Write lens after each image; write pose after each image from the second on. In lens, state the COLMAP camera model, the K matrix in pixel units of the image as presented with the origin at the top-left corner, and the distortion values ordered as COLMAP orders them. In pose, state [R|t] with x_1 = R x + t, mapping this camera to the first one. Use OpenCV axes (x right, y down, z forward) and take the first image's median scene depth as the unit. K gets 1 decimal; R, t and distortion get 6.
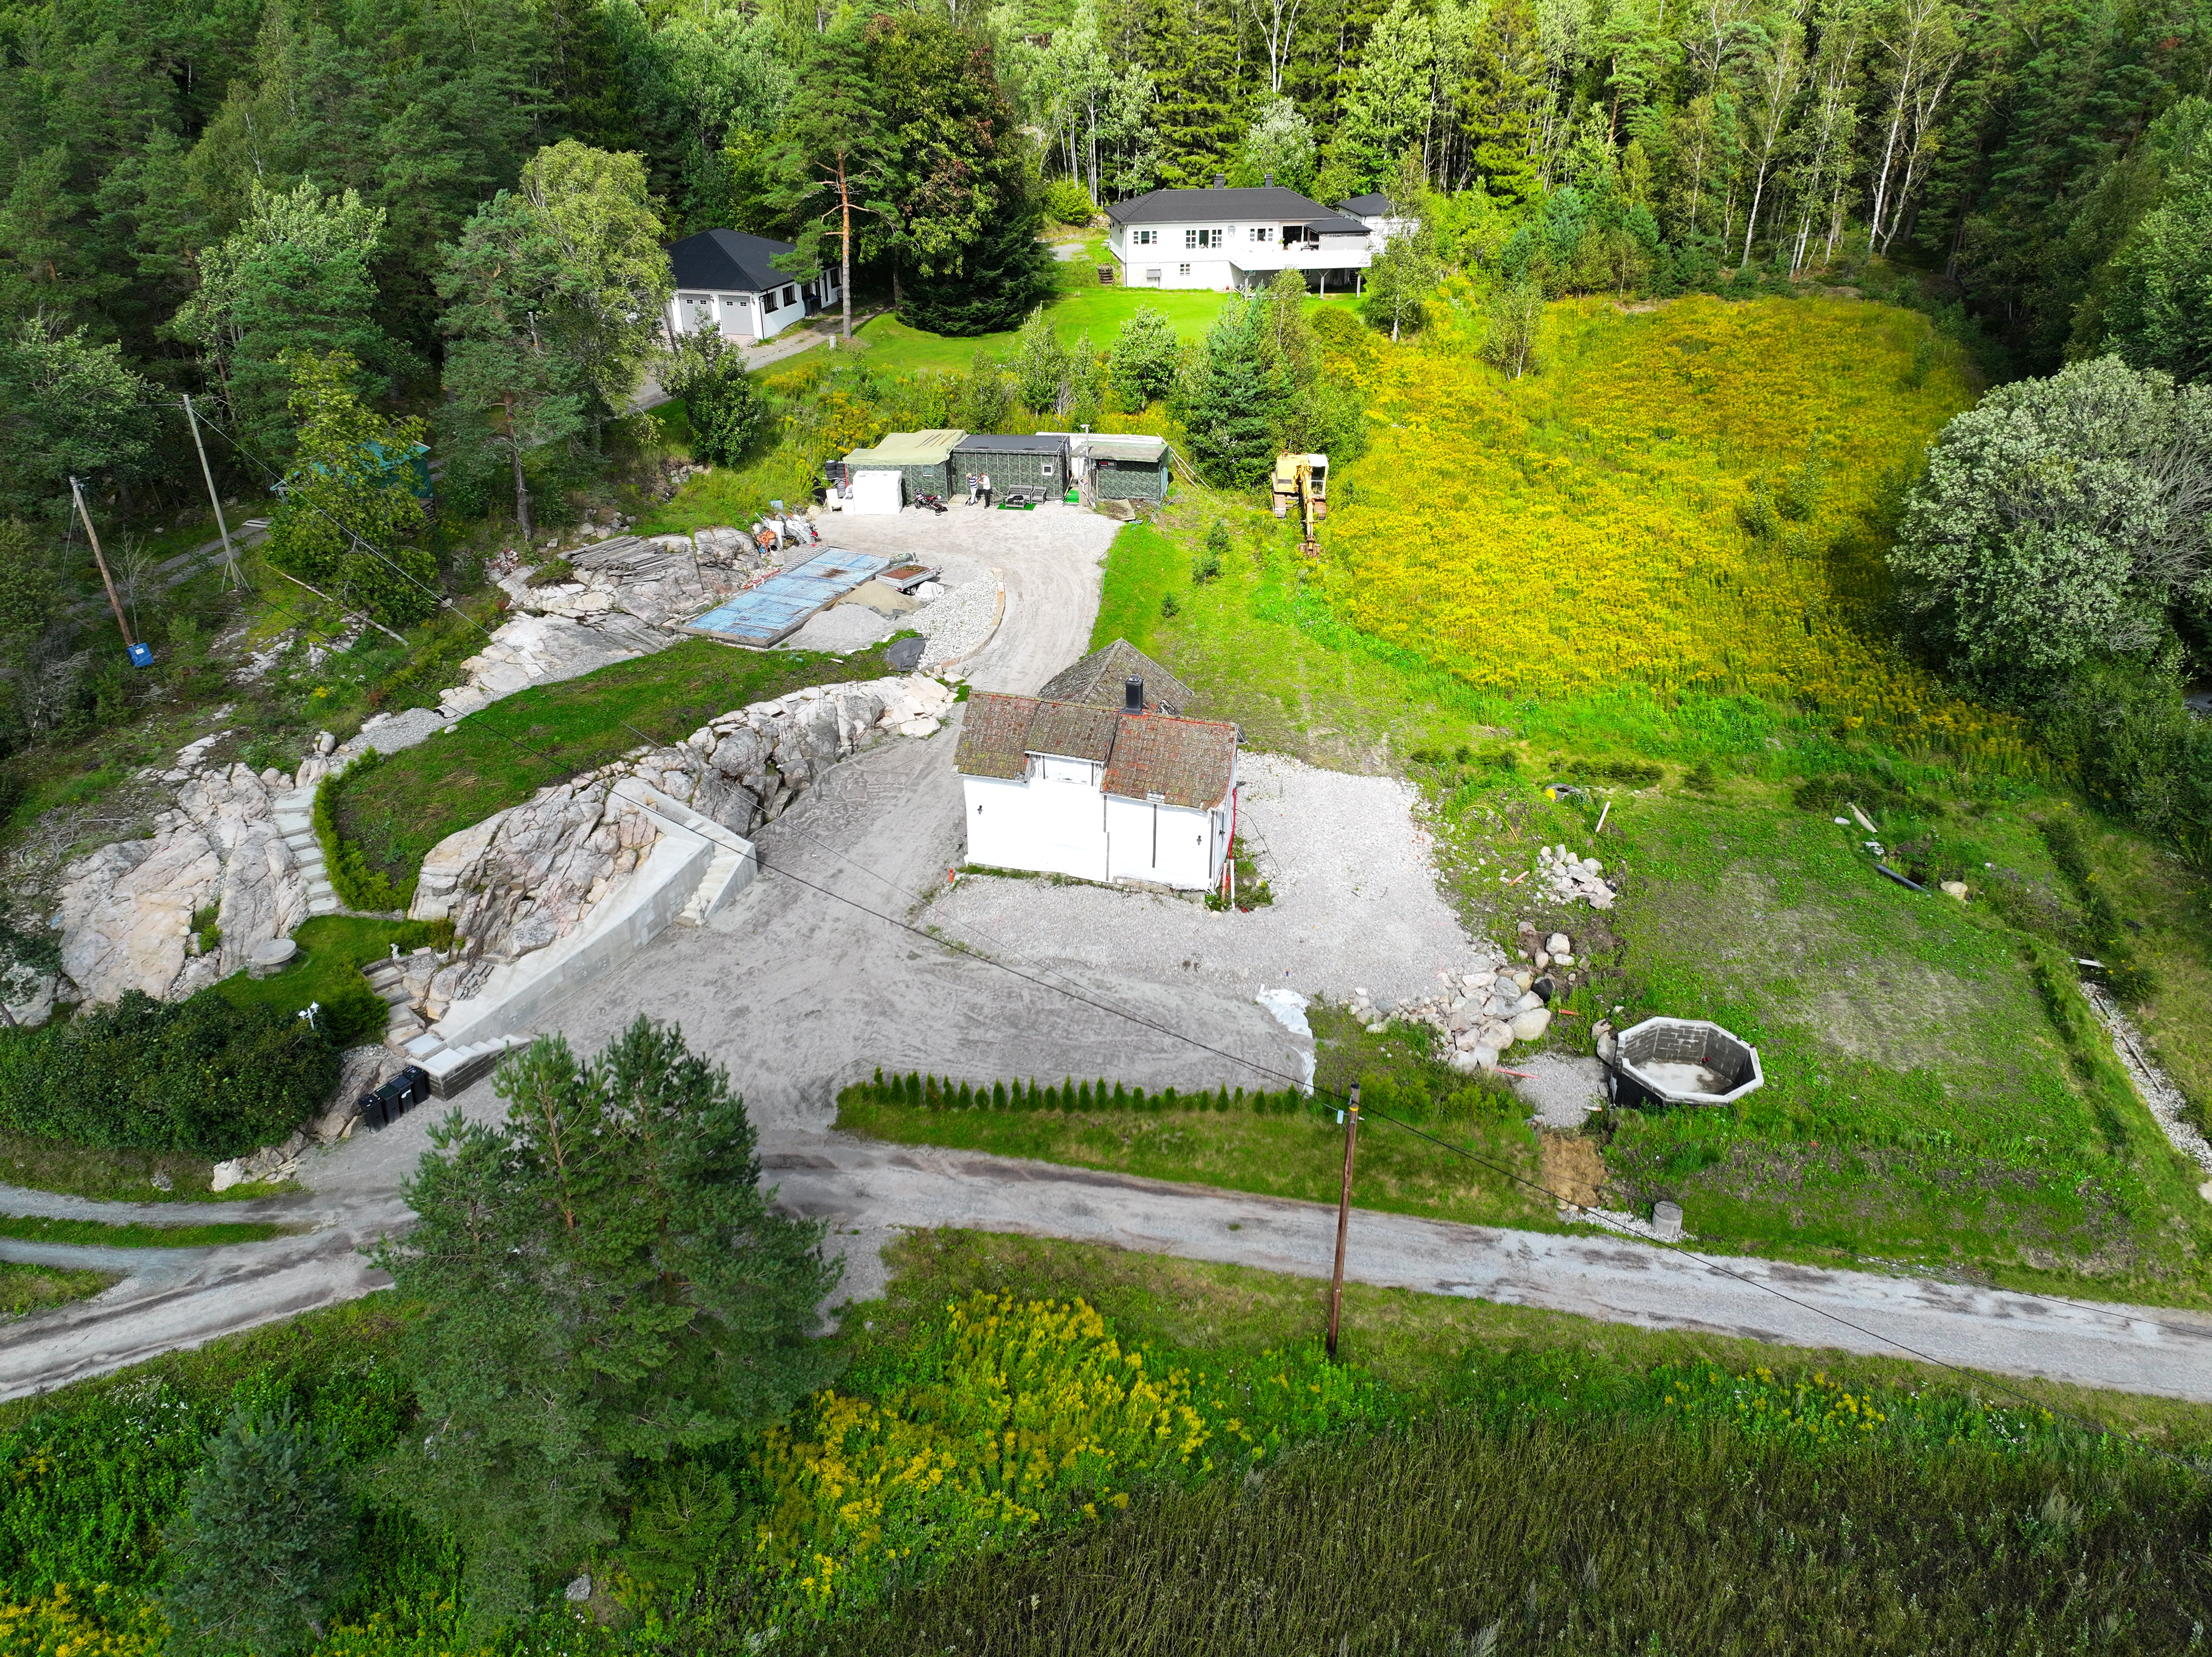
lens RADIAL K [[1541.9, 0, 1105.7], [0, 1541.9, 827.4], [0, 0, 1]] dist [0.005258, 0.004051]
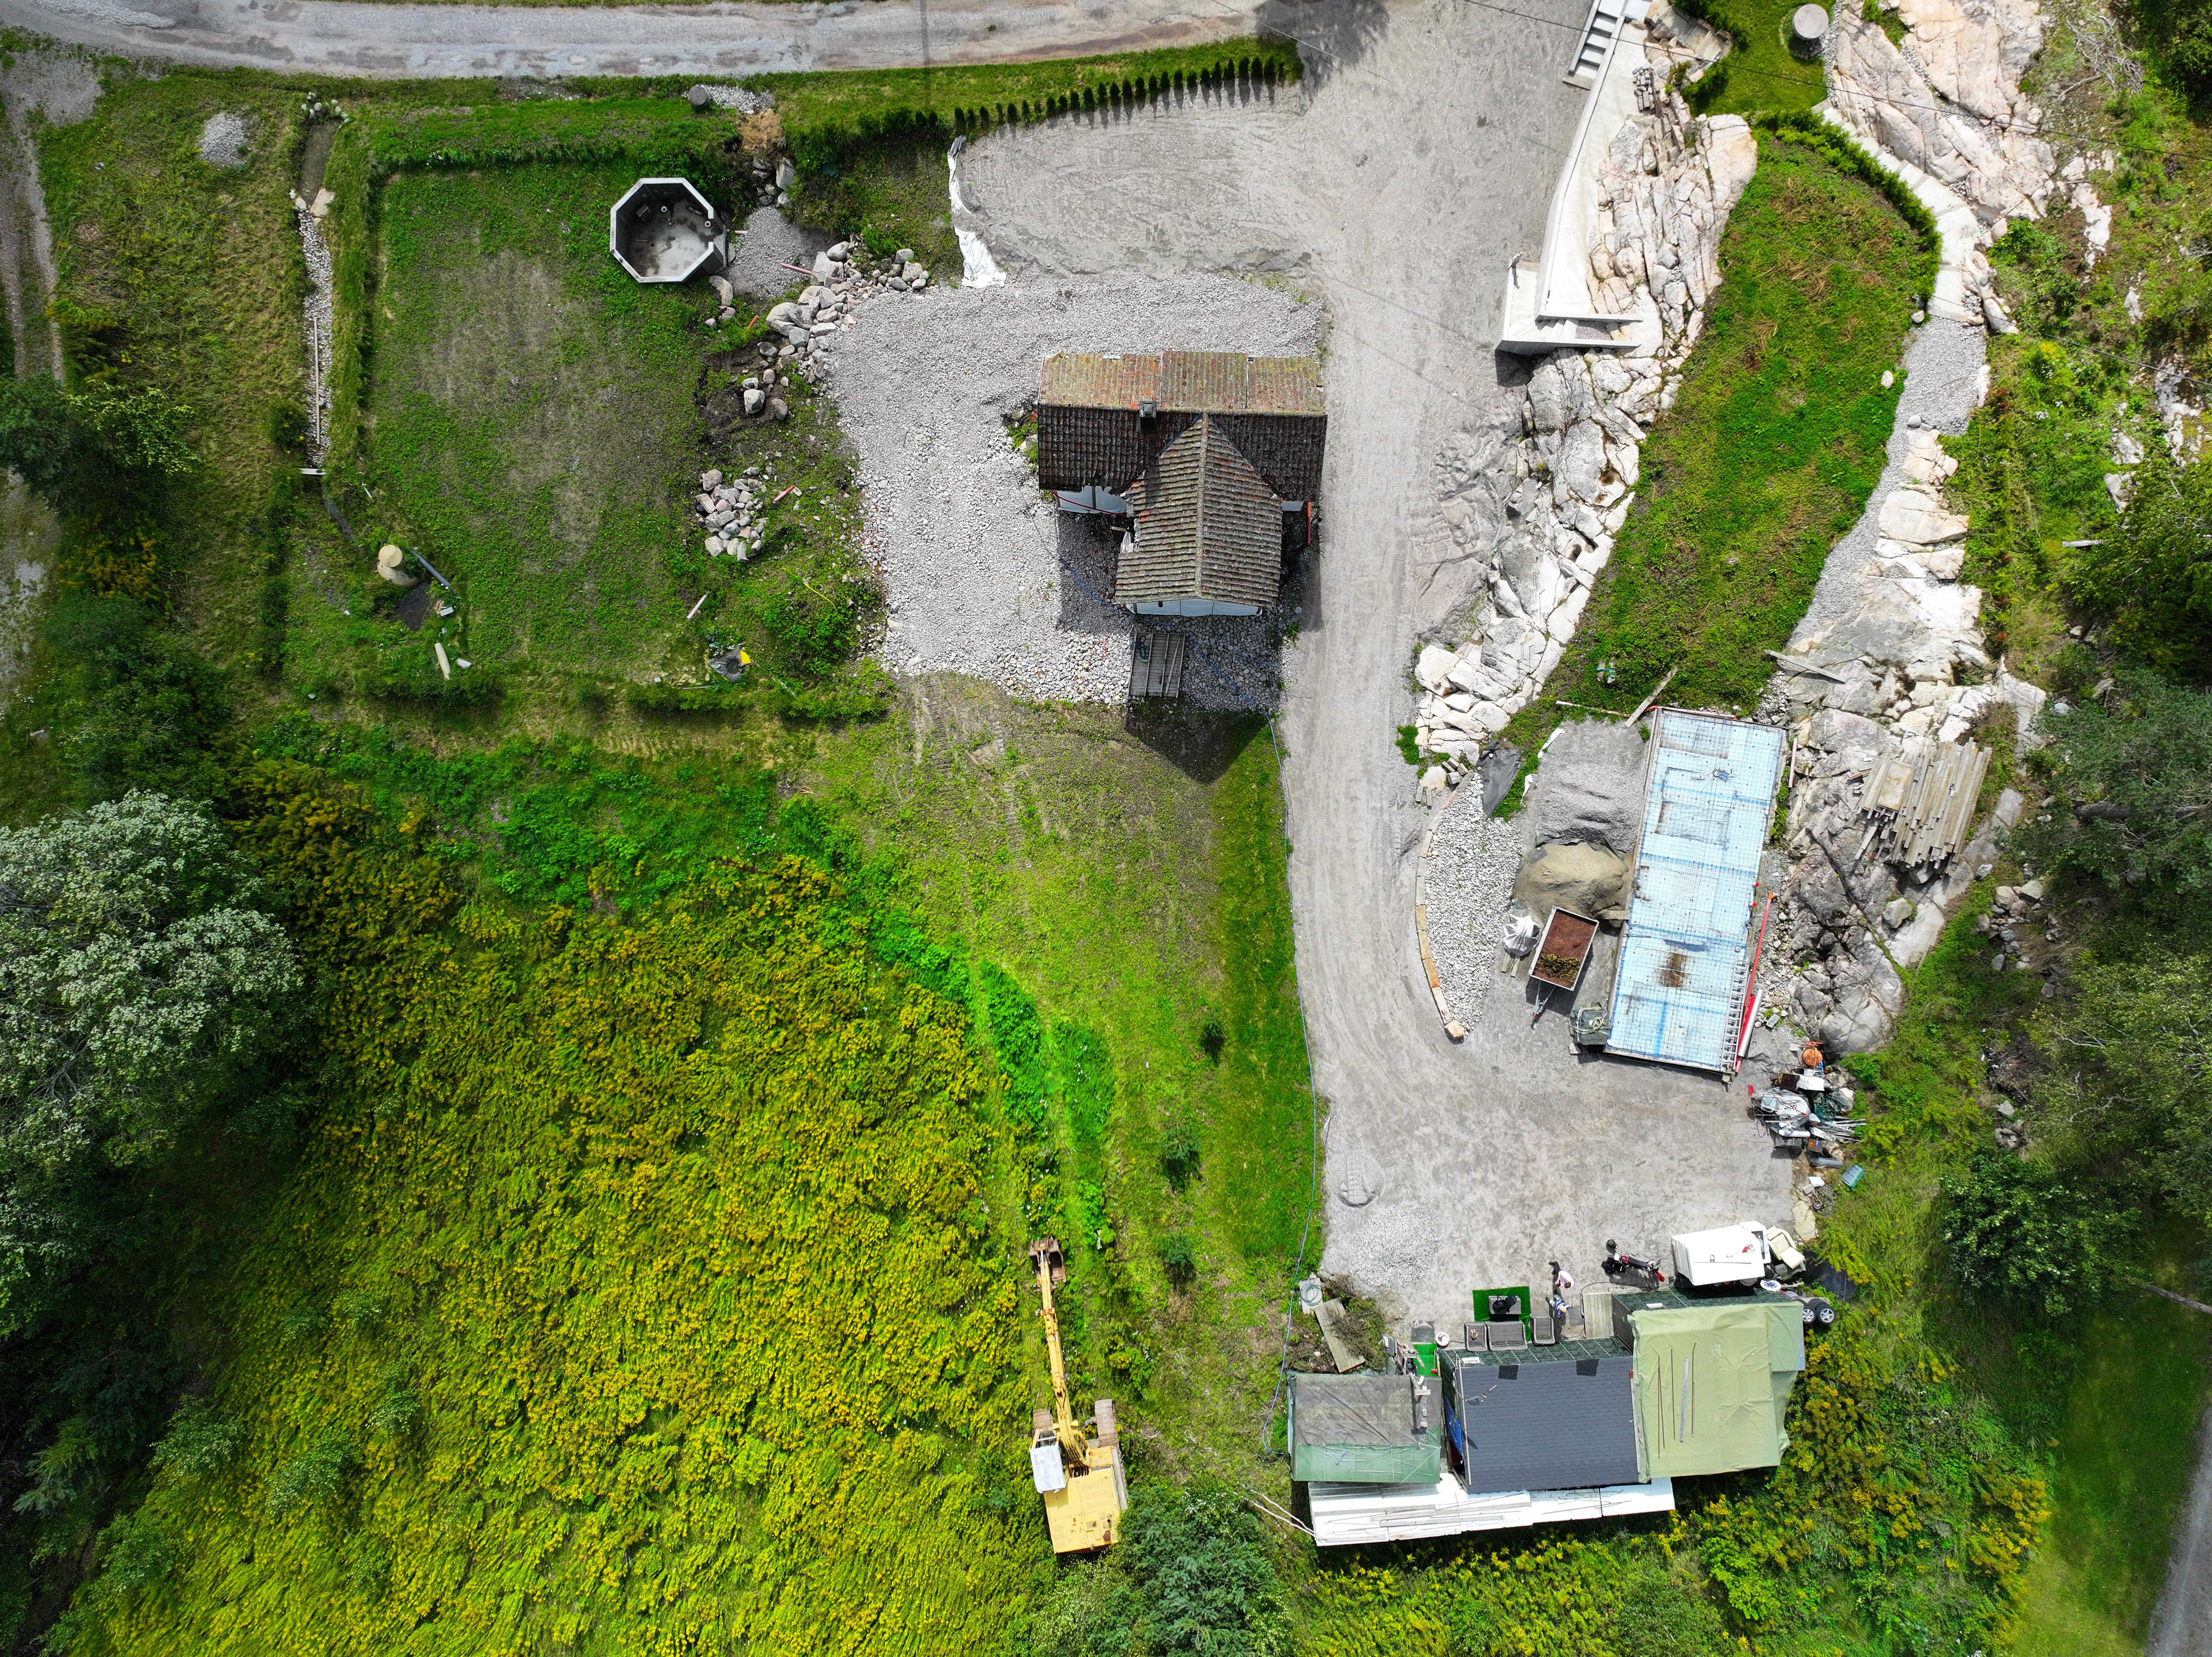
lens RADIAL K [[1546.2, 0, 1109.7], [0, 1546.2, 825.4], [0, 0, 1]] dist [-0.003333, 0.029045]
pose [[-0.979025, 0.202757, 0.019998, 0.069477], [-0.074601, -0.448082, 0.890874, -0.972113], [0.189592, 0.870696, 0.453810, 0.716577]]
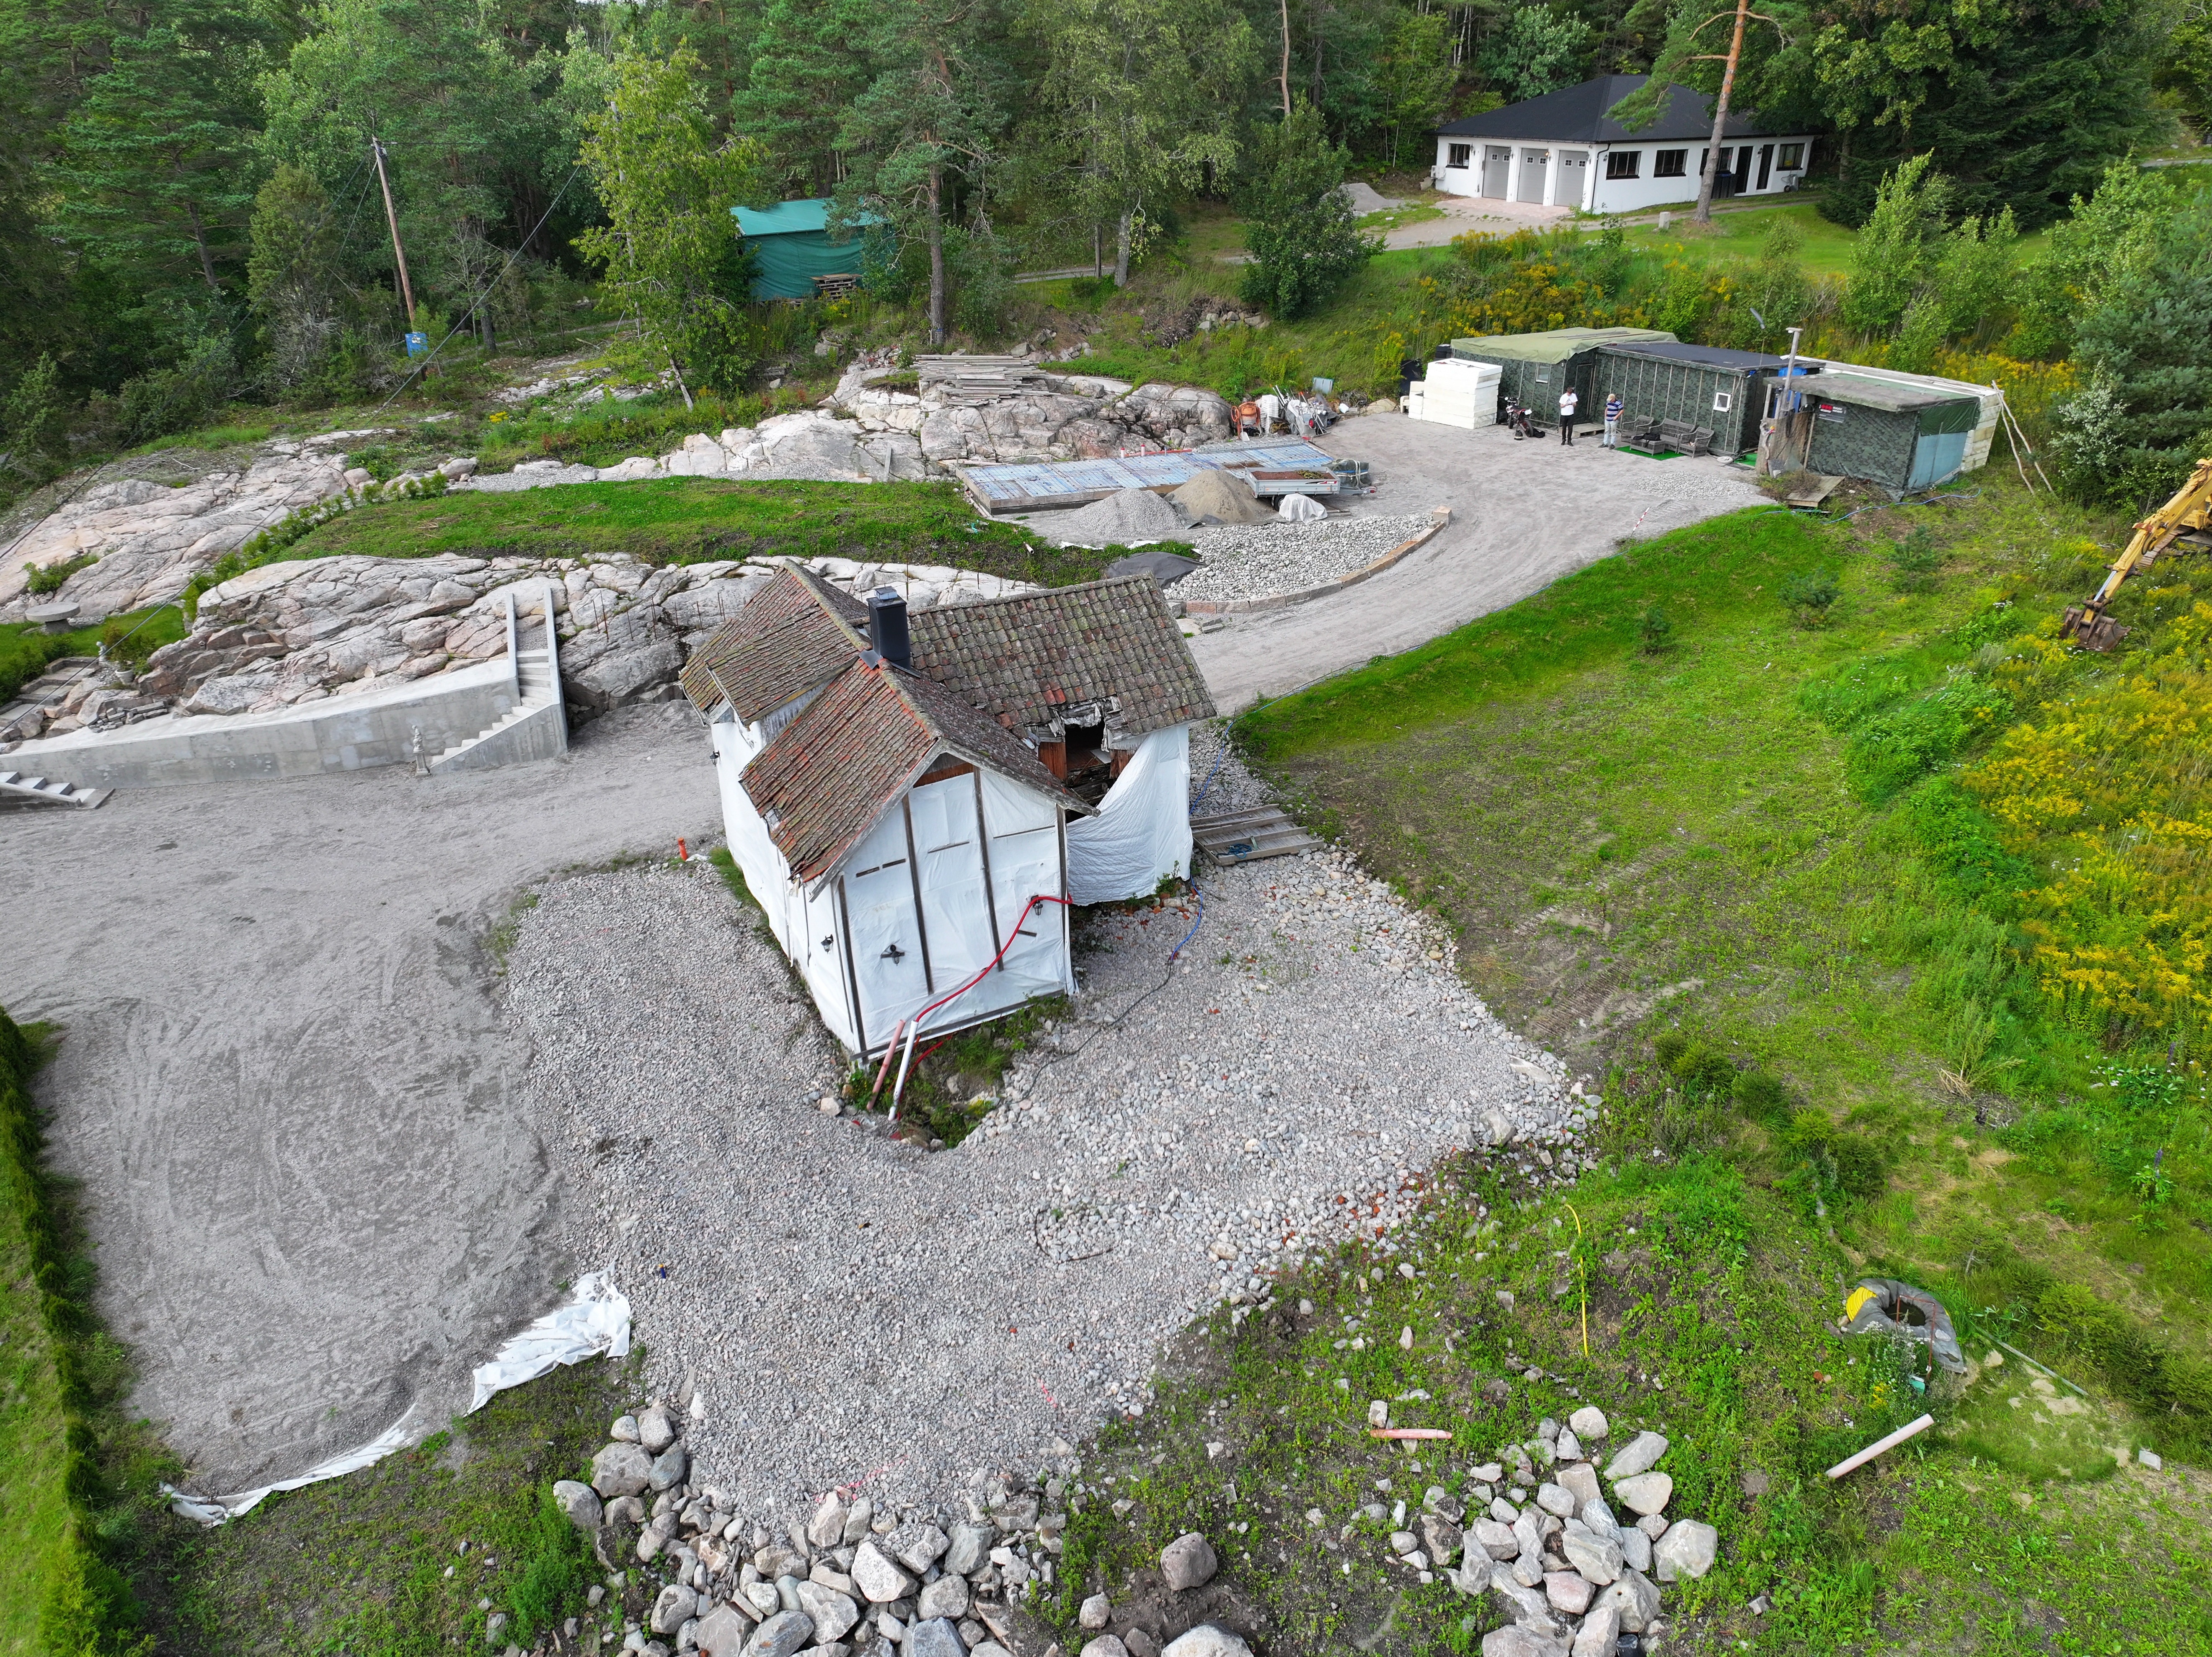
lens RADIAL K [[1547.8, 0, 1106.5], [0, 1547.8, 822.9], [0, 0, 1]] dist [0.006517, 0.001914]
pose [[0.632661, 0.337920, -0.696814, 0.396307], [-0.357589, 0.925584, 0.124195, -0.105708], [0.686928, 0.170599, 0.706417, 0.647282]]
